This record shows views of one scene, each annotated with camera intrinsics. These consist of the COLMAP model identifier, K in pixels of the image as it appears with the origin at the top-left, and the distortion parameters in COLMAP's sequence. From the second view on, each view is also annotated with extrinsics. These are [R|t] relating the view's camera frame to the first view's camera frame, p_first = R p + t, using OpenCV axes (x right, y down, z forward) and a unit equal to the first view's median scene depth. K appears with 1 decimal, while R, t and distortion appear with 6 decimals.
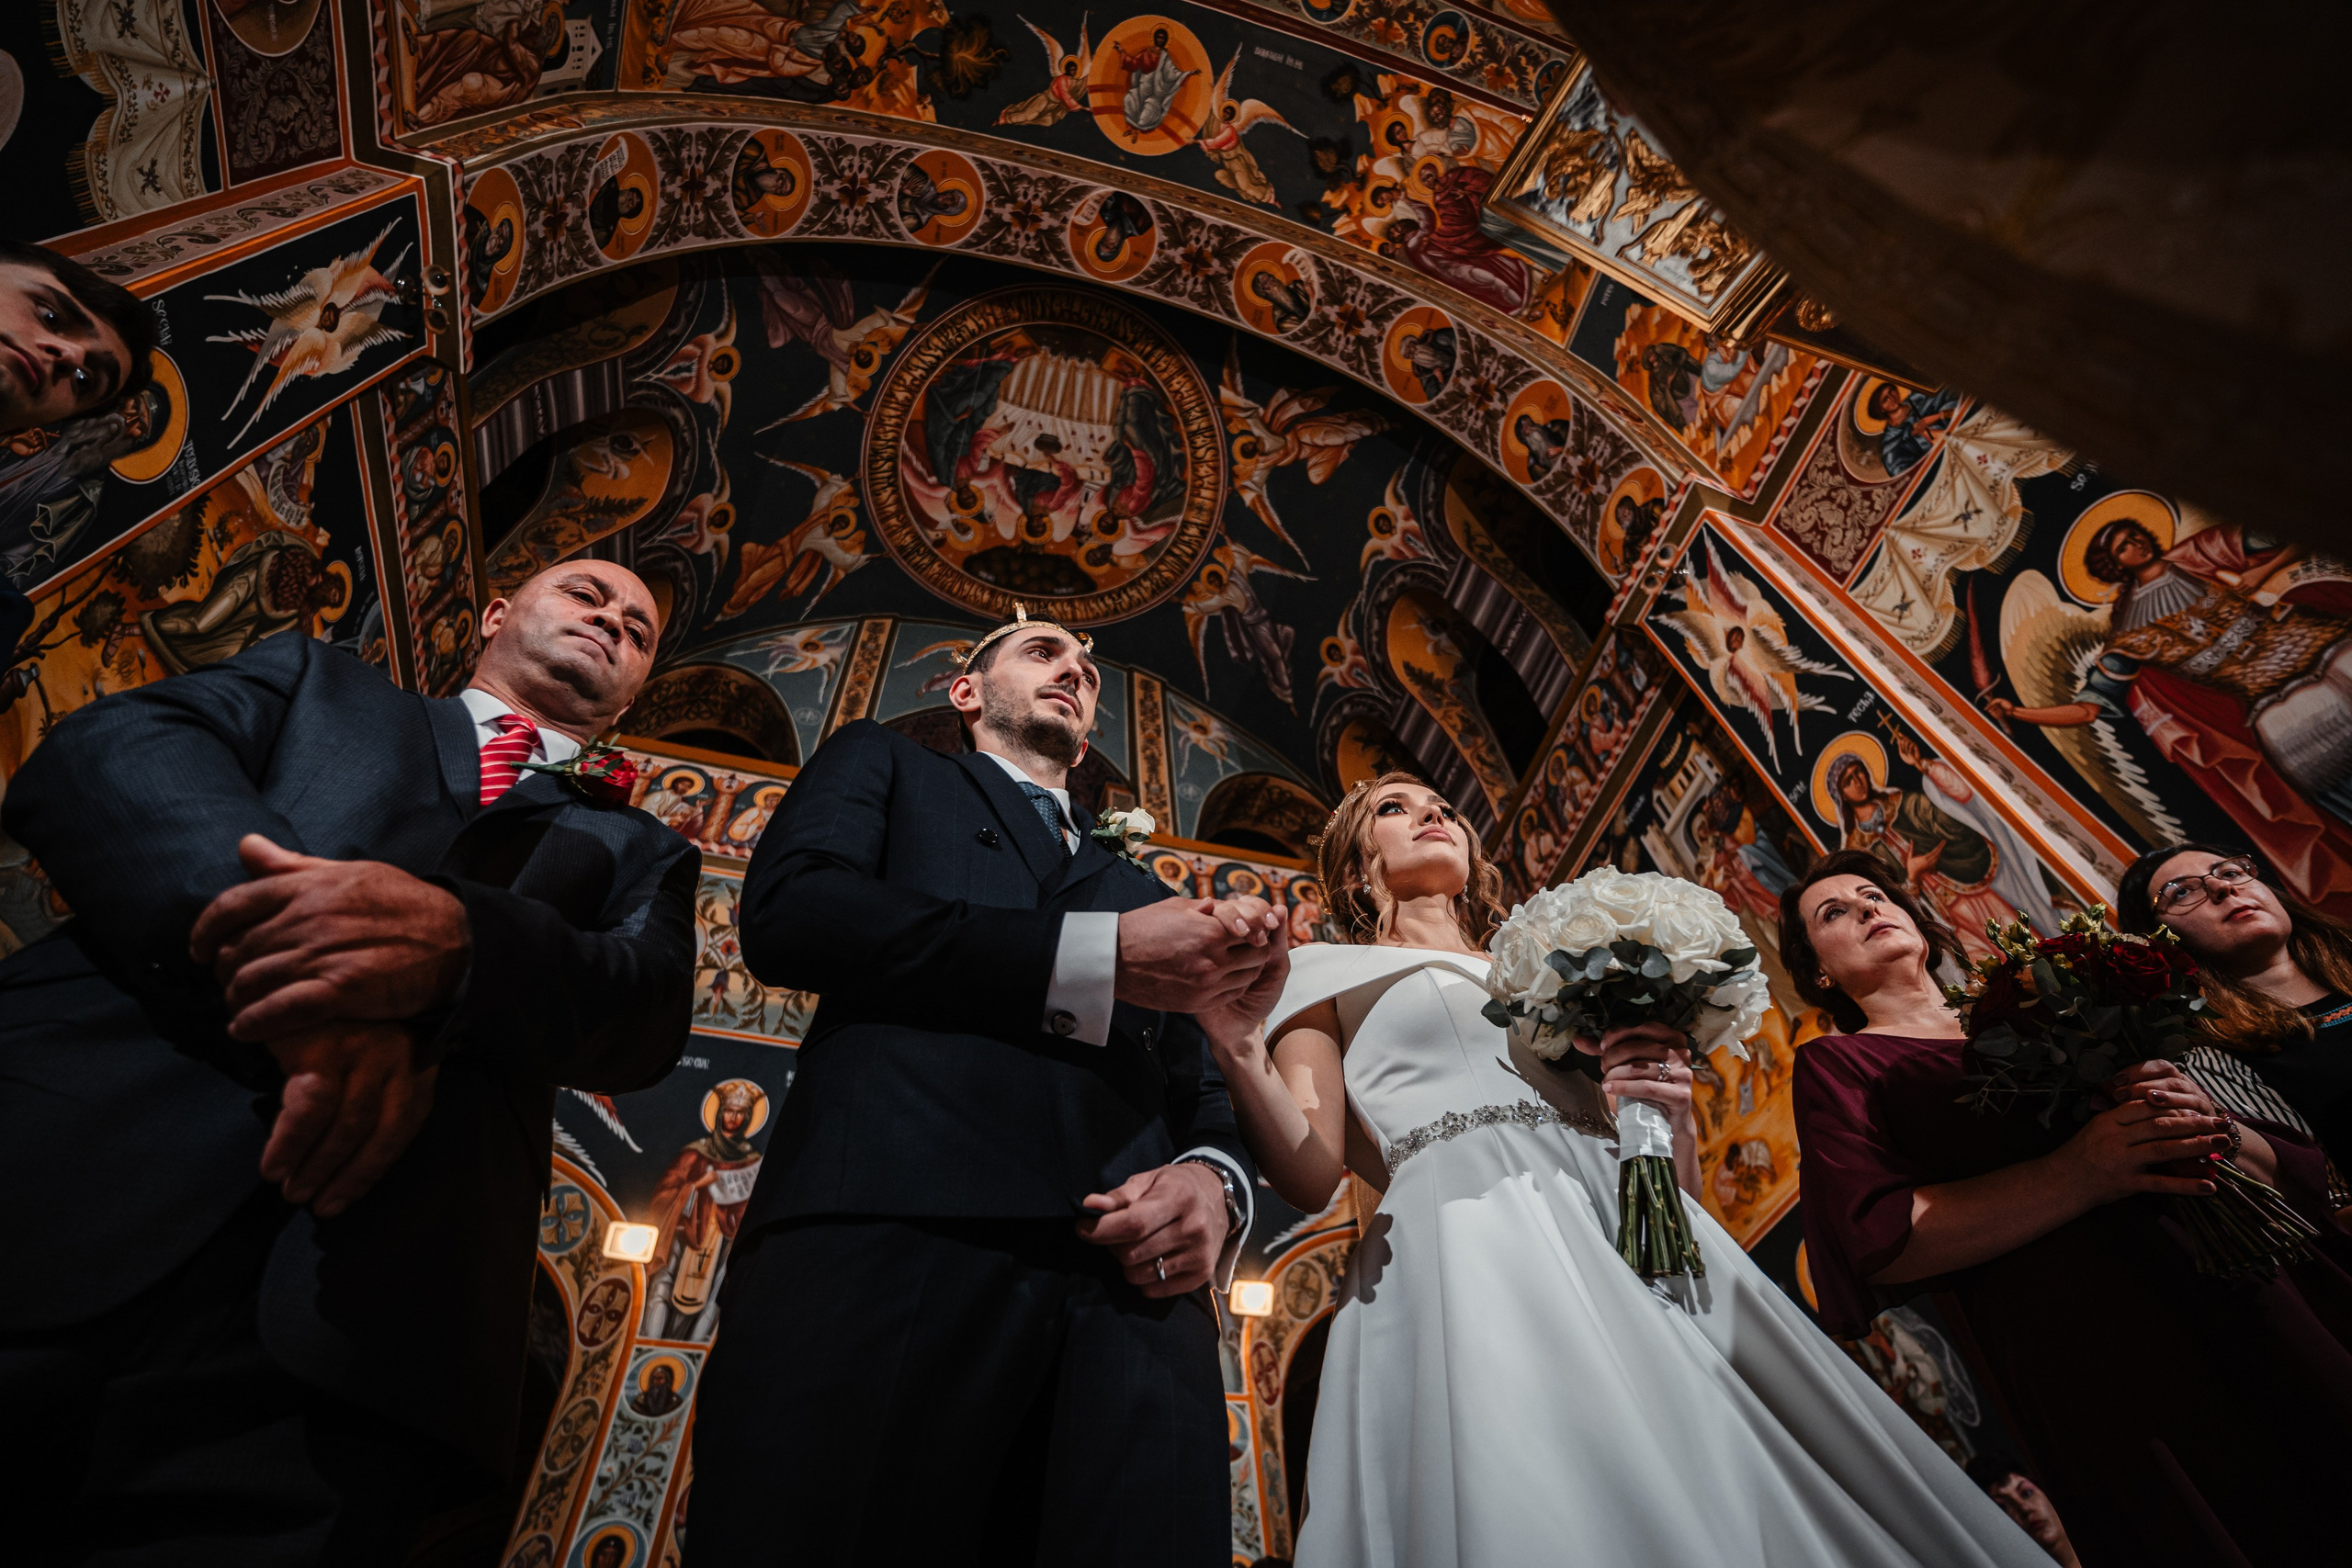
lens RADIAL K [[1159.4, 0, 1171.8], [0, 1159.4, 774.5], [0, 0, 1]] dist [-0.070841, 0.032455]
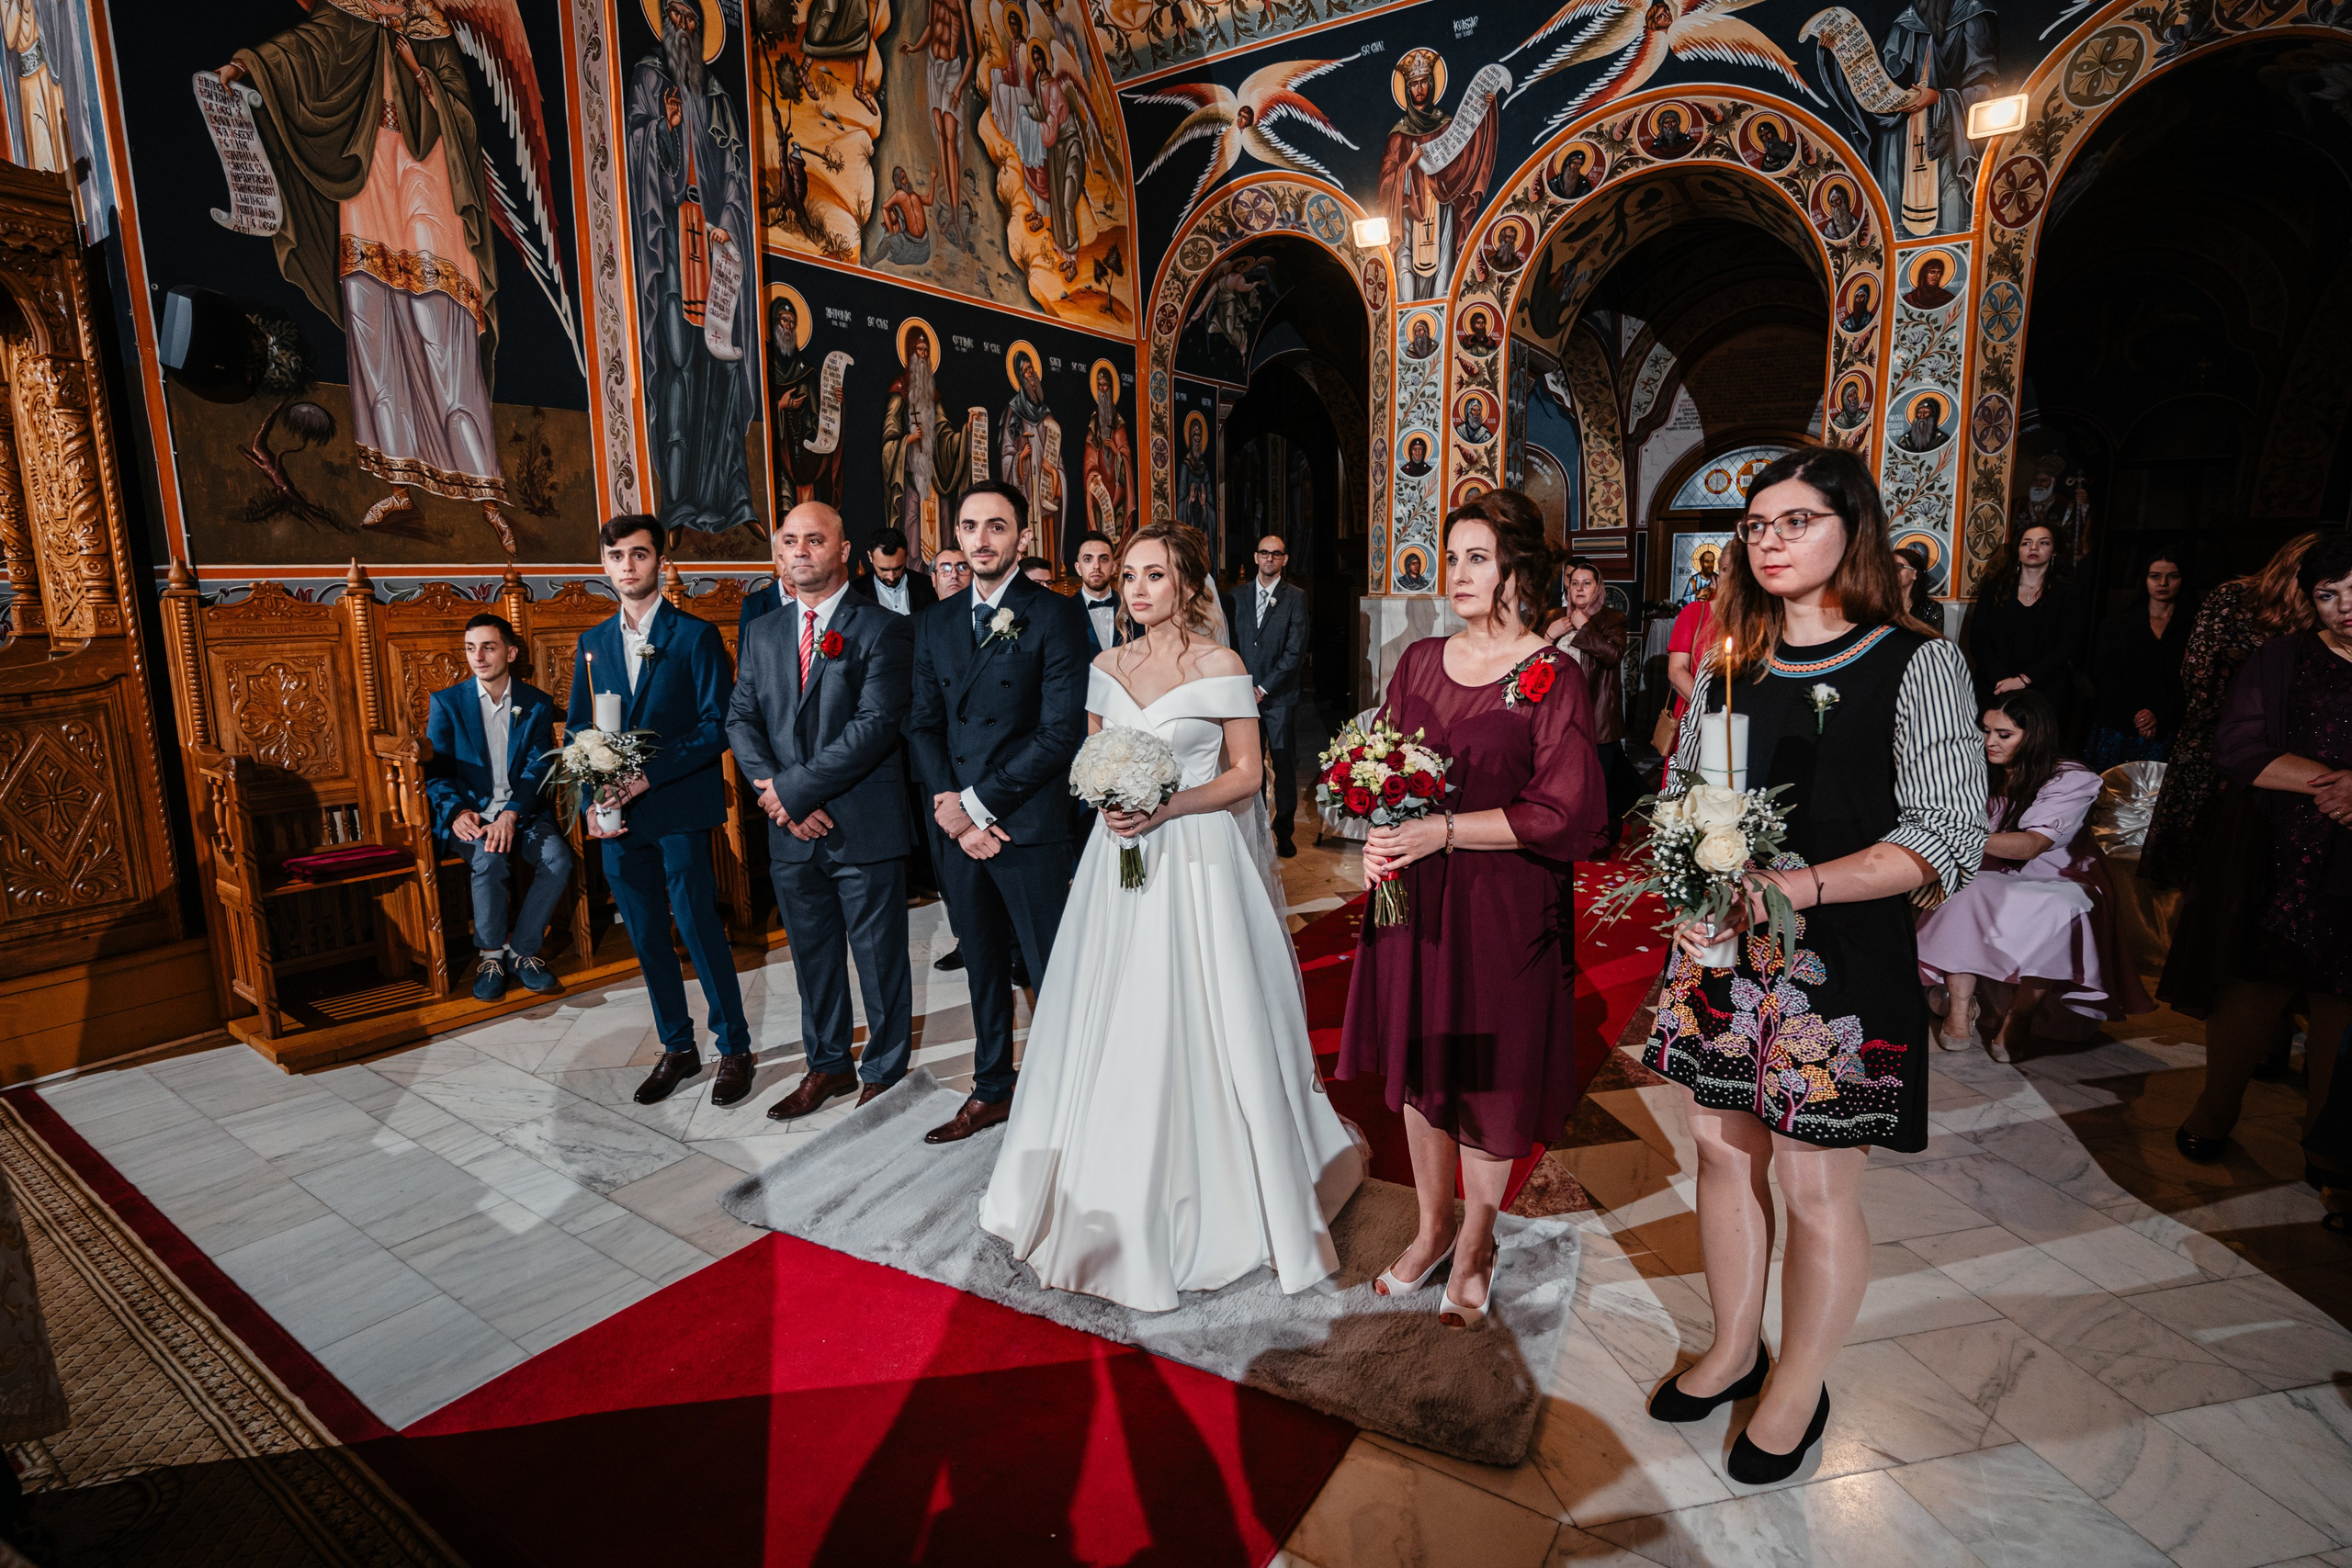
lens RADIAL K [[1159.4, 0, 1171.8], [0, 1159.4, 774.5], [0, 0, 1]] dist [-0.070841, 0.032455]
pose [[0.658660, 0.176703, -0.731398, 0.430852], [0.586226, 0.488860, 0.646031, -0.254971], [0.471707, -0.854279, 0.218405, 0.102173]]
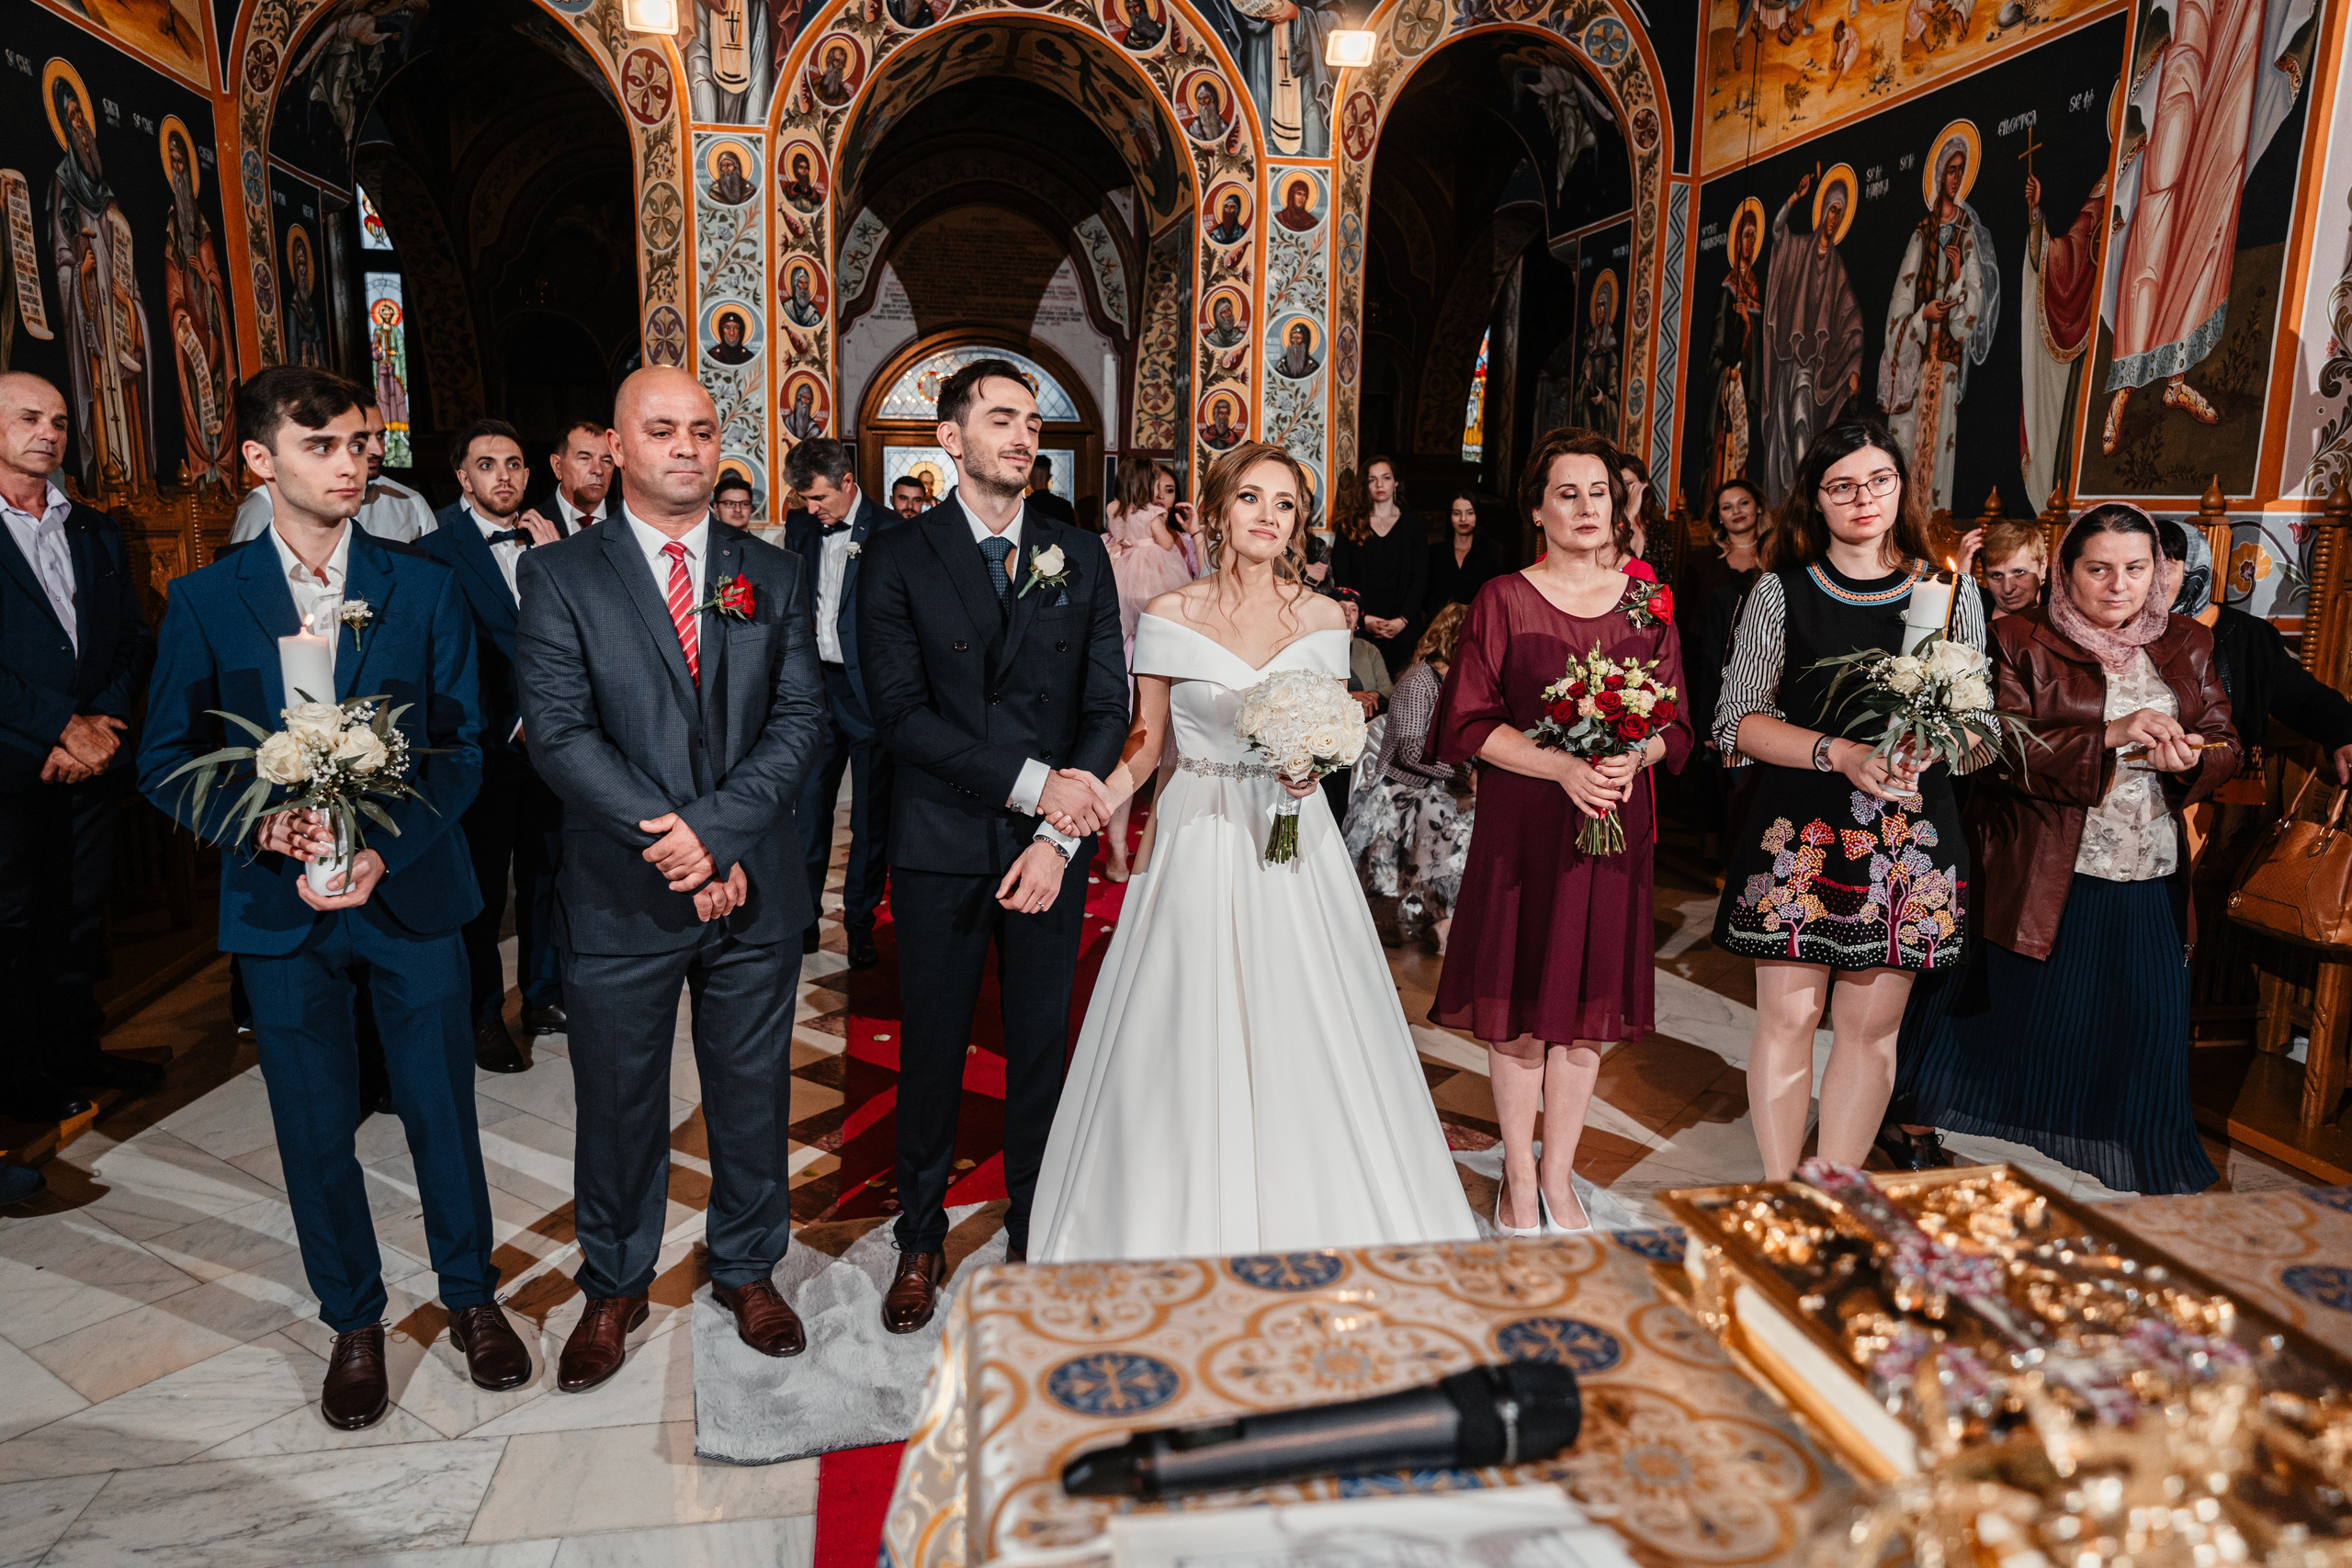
lens RADIAL K [[1576.6, 0, 1171.9], [0, 1576.6, 778.8], [0, 0, 1]] dist [-0.042123, 0.084498]
pose [[0.992606, 0.088023, -0.083575, 0.098181], [0.035611, 0.447053, 0.893799, -0.435070], [0.116037, -0.890166, 0.440613, -0.050676]]
